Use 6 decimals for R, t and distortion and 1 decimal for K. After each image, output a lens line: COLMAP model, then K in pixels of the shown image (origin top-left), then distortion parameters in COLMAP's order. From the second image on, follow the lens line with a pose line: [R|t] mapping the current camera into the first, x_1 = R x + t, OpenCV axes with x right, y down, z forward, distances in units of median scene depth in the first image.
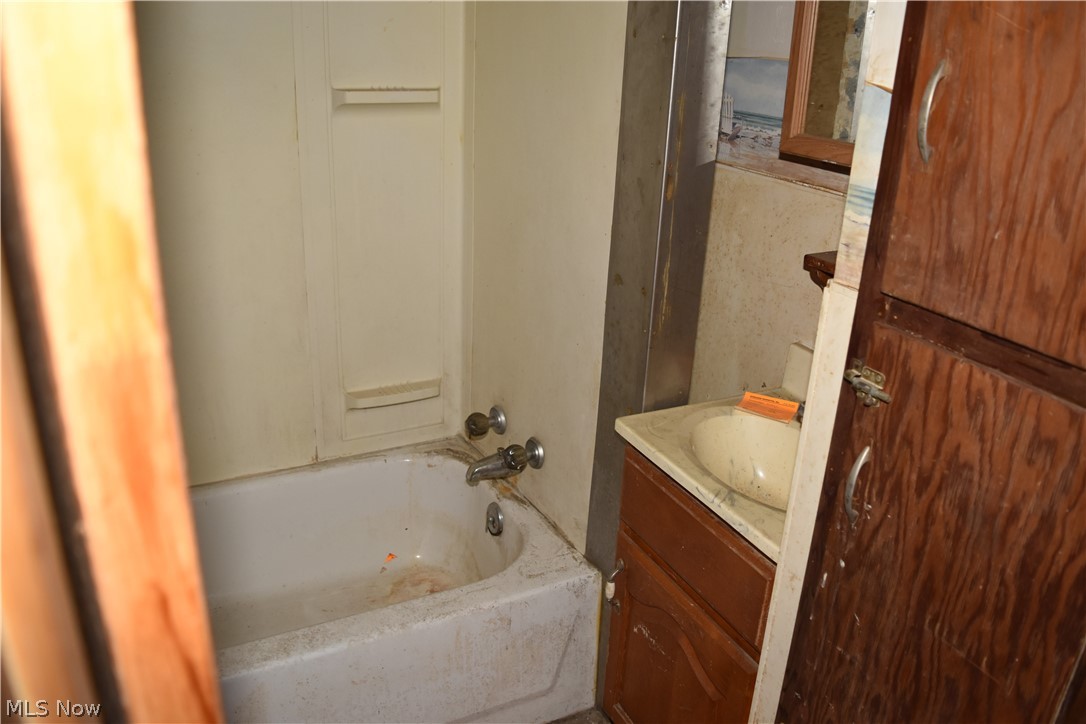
lens RADIAL K [[858.3, 0, 545.7], [0, 858.3, 358.9], [0, 0, 1]] dist [-0.091846, 0.011665]
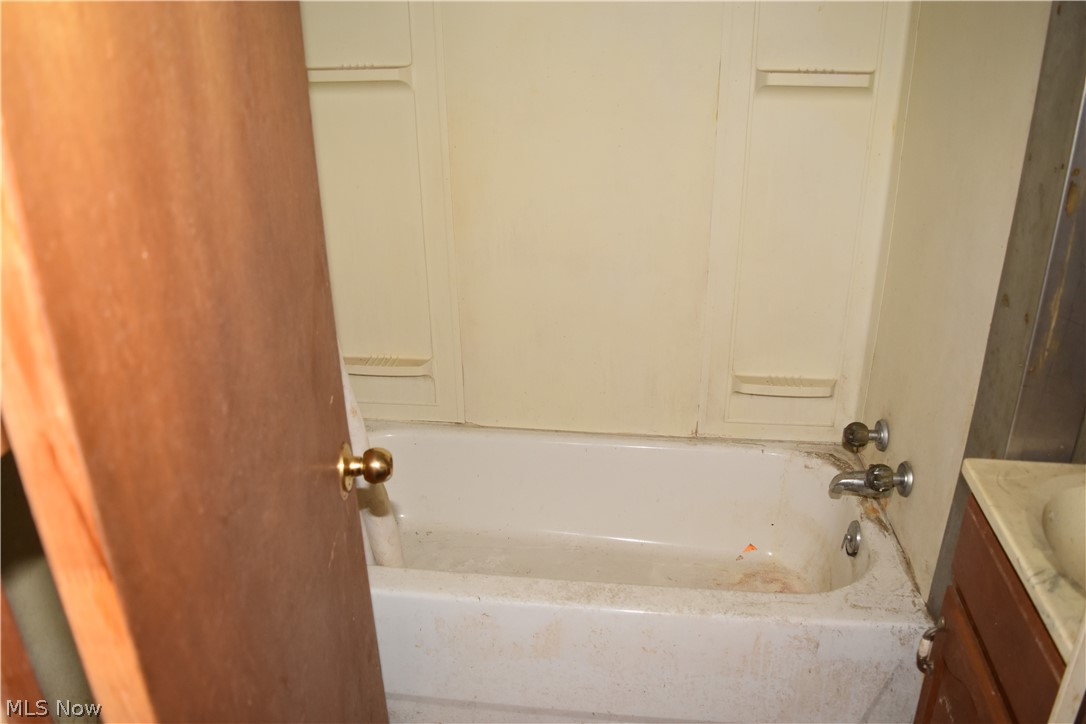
lens RADIAL K [[858.3, 0, 546.3], [0, 858.3, 360.4], [0, 0, 1]] dist [-0.091846, 0.011665]
pose [[0.821387, 0.181539, -0.540710, 0.138987], [-0.170002, 0.982830, 0.071729, -0.013011], [0.544447, 0.033004, 0.838145, 0.045822]]
